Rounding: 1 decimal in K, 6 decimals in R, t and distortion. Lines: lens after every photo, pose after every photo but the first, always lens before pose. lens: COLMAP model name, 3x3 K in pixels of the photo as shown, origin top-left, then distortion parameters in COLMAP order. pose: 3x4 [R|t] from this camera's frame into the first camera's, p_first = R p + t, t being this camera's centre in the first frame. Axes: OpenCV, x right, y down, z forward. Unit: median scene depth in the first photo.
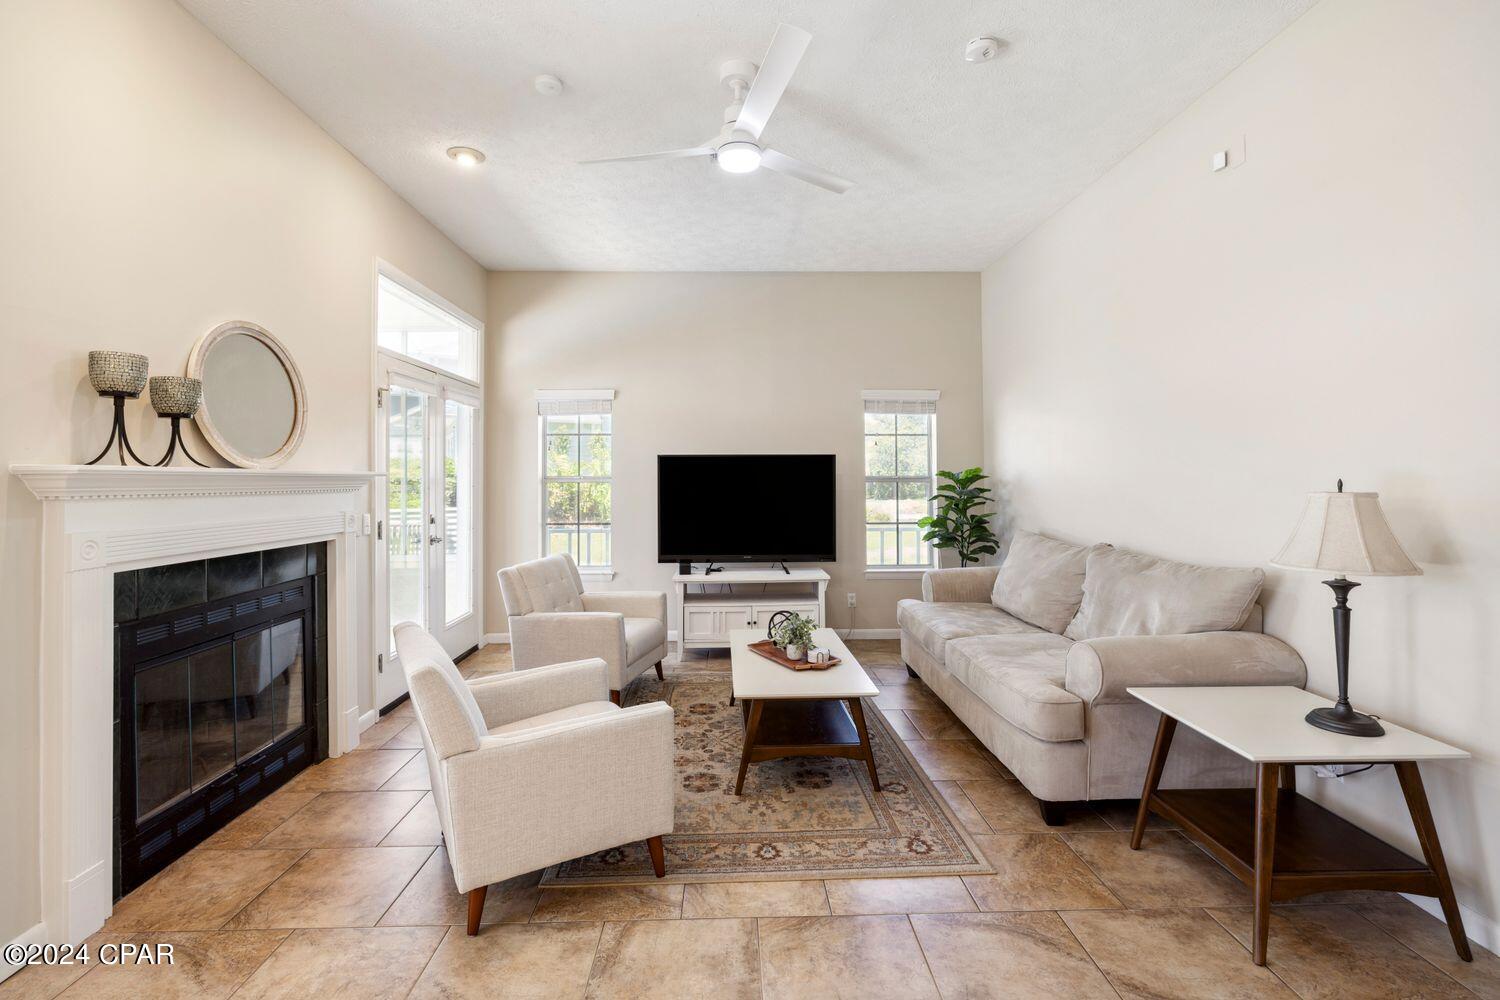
lens RADIAL K [[674.9, 0, 744.7], [0, 674.9, 483.9], [0, 0, 1]] dist [-0.008604, 0.000371]
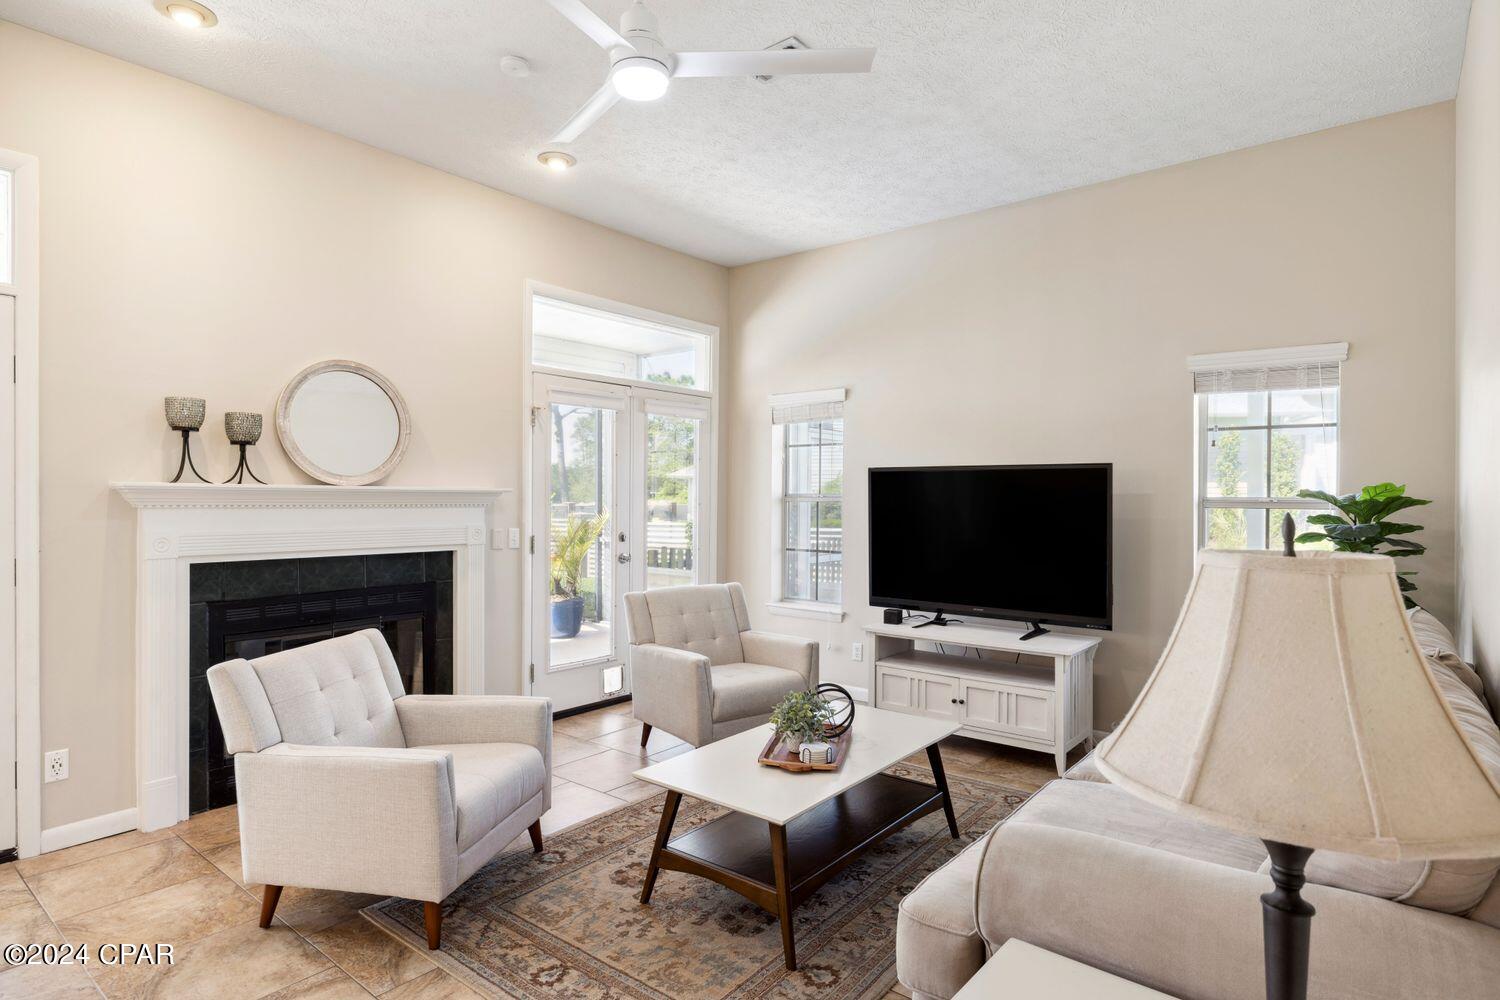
lens RADIAL K [[796.2, 0, 751.3], [0, 796.2, 514.8], [0, 0, 1]] dist [-0.001452, -0.001136]
pose [[0.760742, 0.023691, -0.648622, 0.507441], [-0.014501, 0.999705, 0.019507, -0.005887], [0.648892, -0.005434, 0.760861, 0.287145]]
